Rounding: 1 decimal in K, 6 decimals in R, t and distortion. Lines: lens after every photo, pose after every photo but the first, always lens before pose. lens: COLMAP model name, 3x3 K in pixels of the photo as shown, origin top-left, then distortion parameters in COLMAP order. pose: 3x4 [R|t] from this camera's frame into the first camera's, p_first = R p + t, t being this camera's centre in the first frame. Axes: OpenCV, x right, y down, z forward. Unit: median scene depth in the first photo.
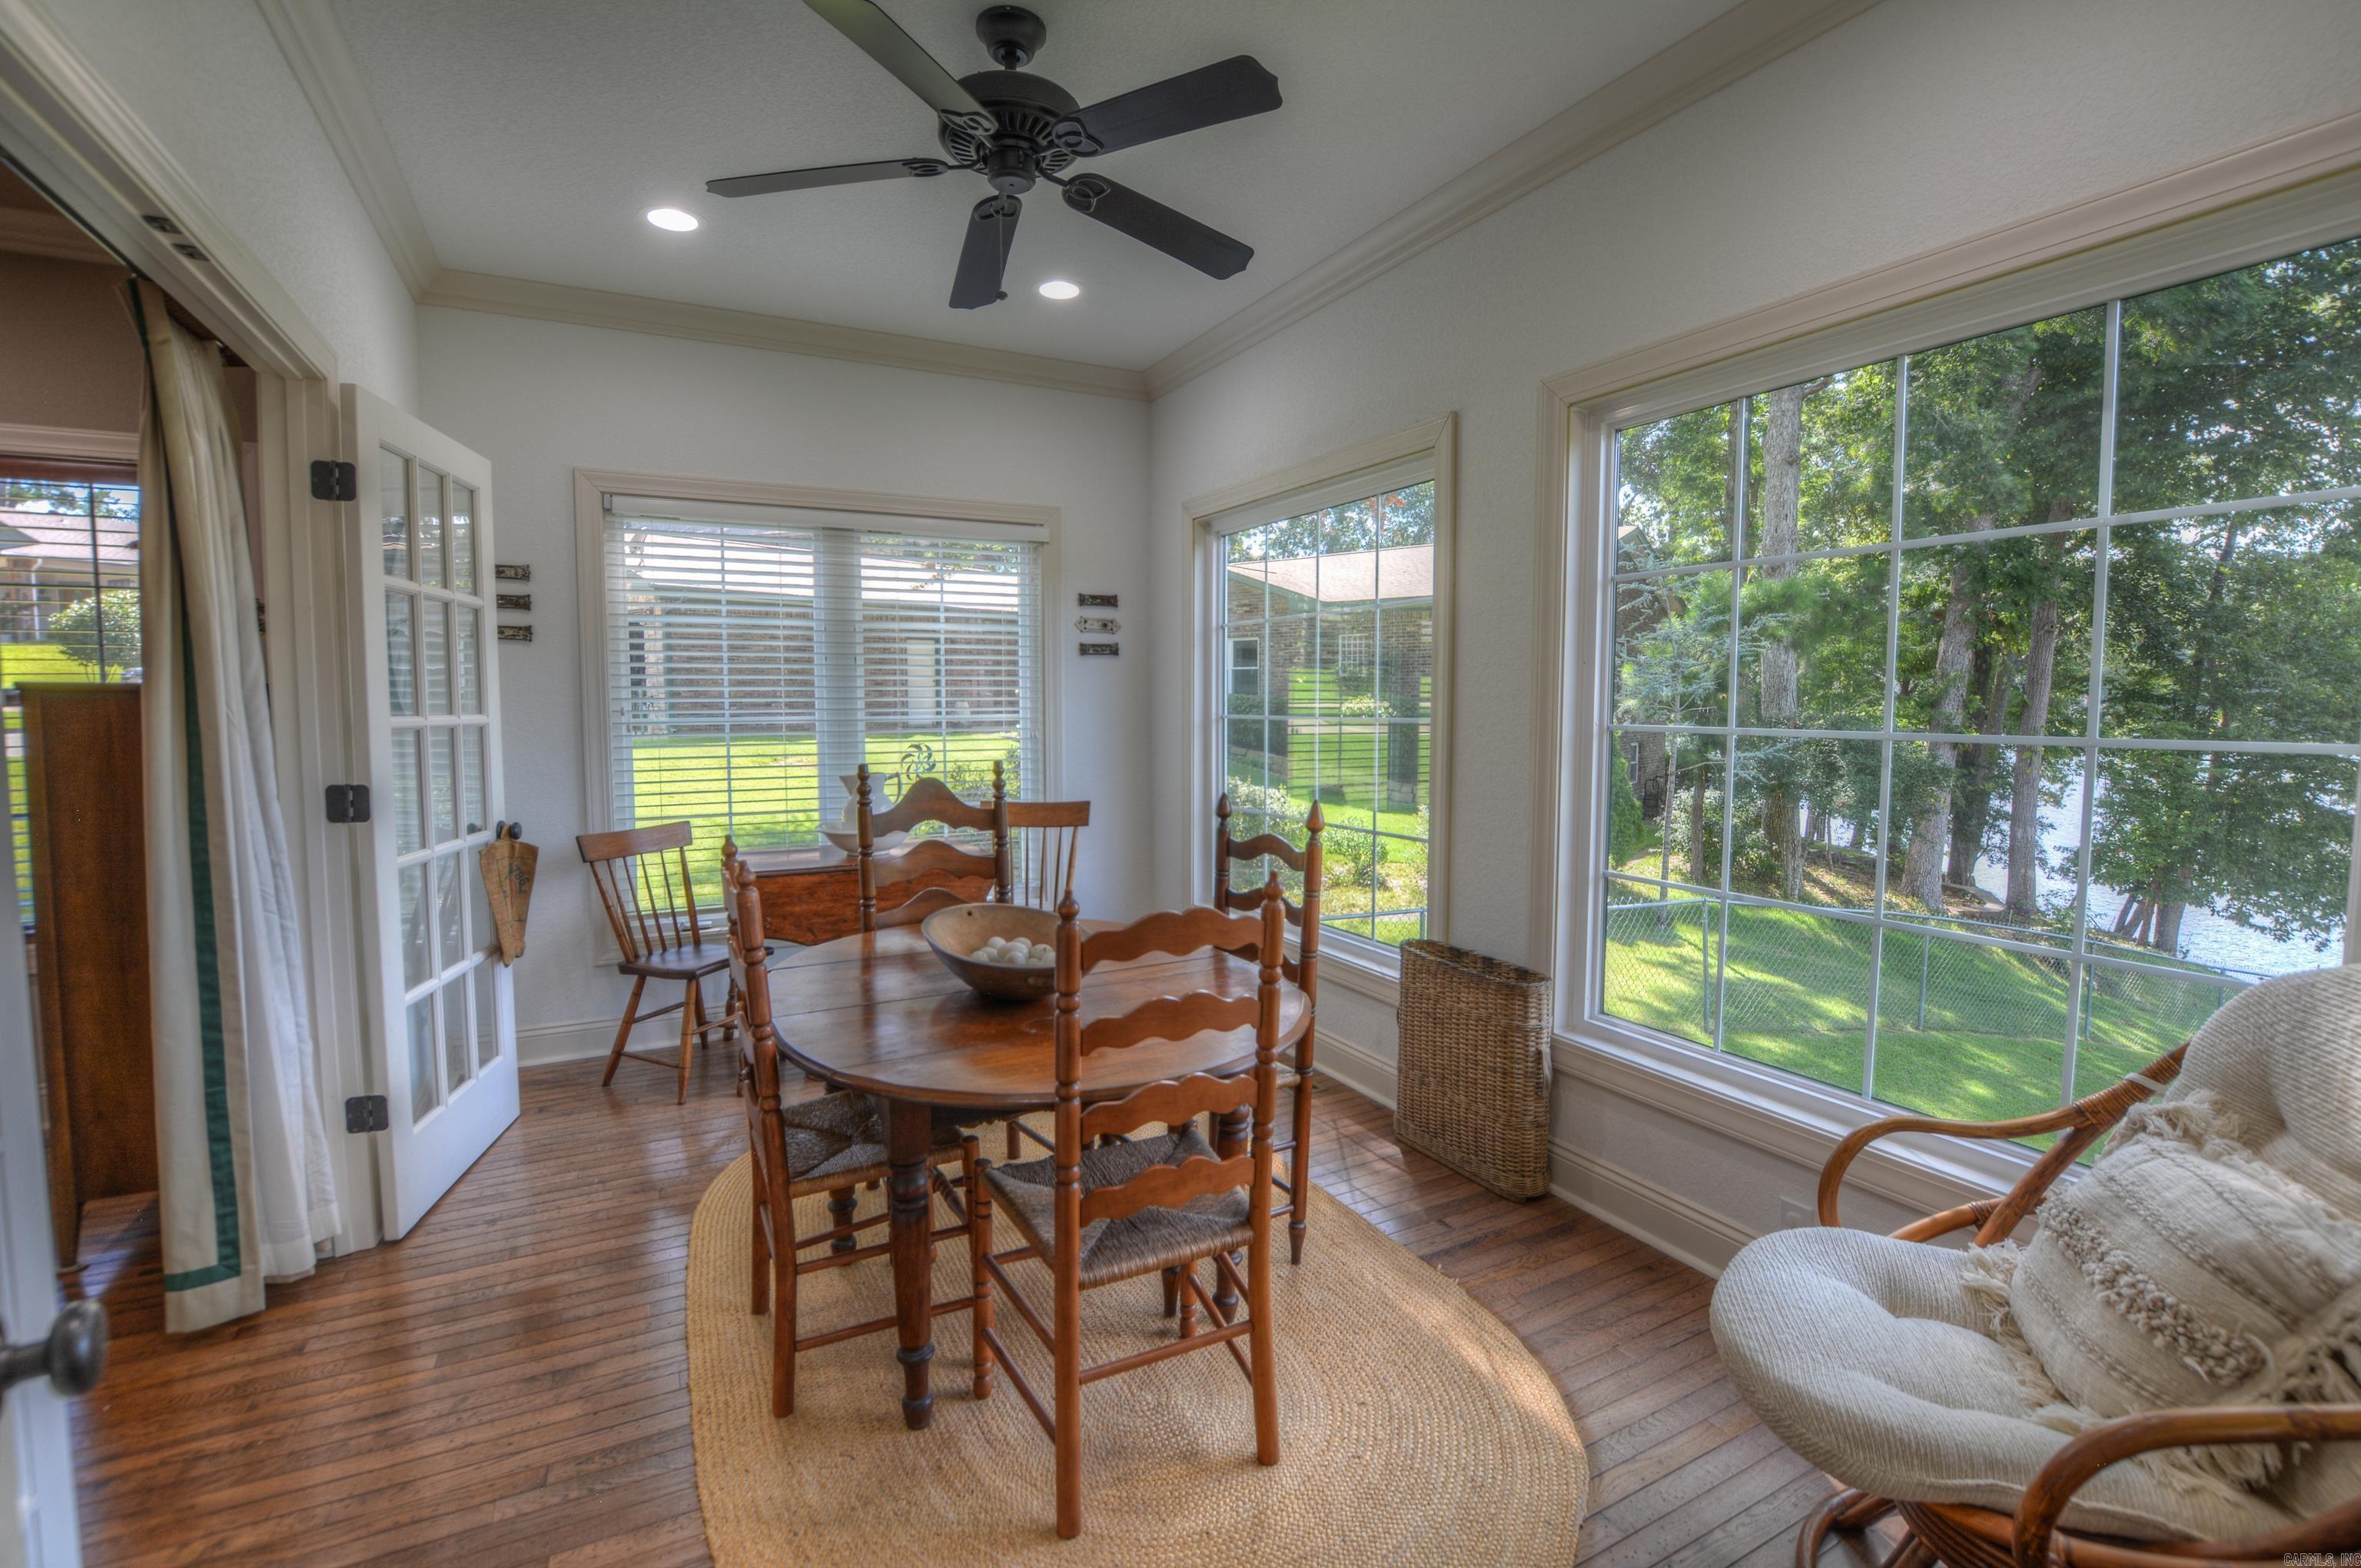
lens RADIAL K [[1042.3, 0, 1175.5], [0, 1042.3, 775.4], [0, 0, 1]] dist [-0.037713, 0.007145]
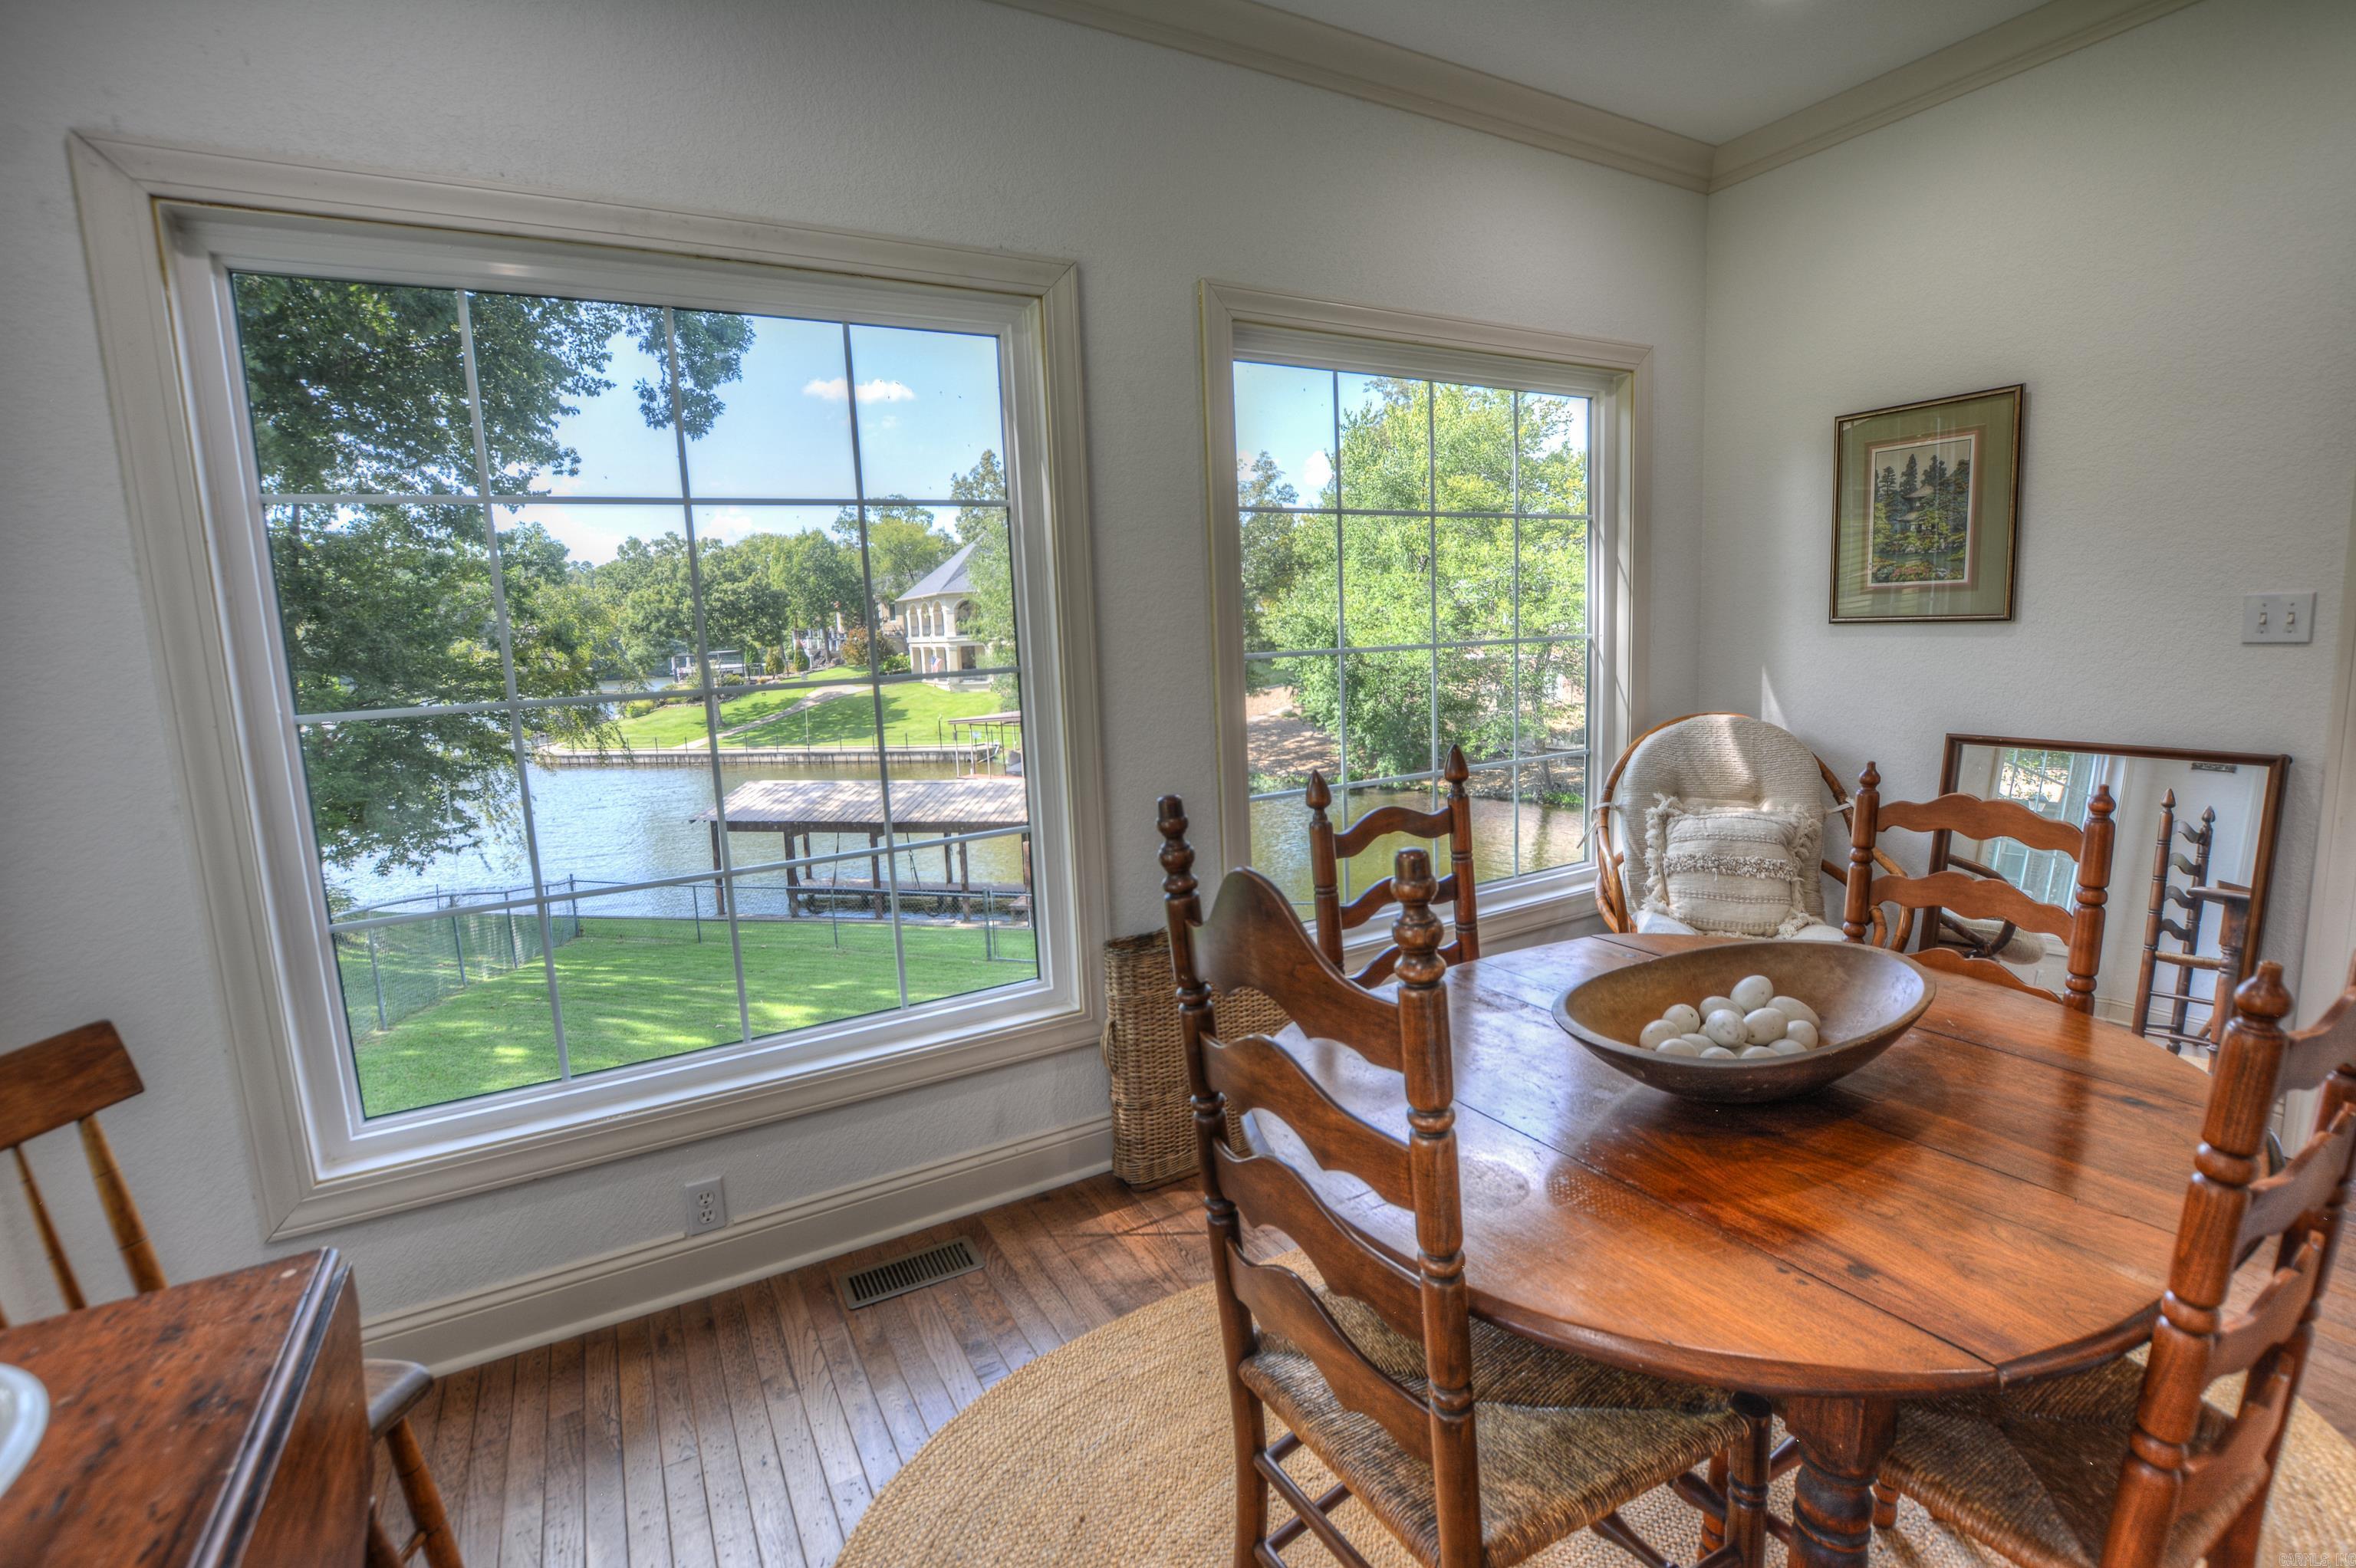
lens RADIAL K [[1034.8, 0, 1163.9], [0, 1034.8, 780.0], [0, 0, 1]] dist [-0.037255, 0.000150]
pose [[-0.018448, -0.142207, 0.989665, -0.608471], [0.116874, 0.982741, 0.143391, -0.083174], [-0.992975, 0.118312, -0.001509, 1.102111]]
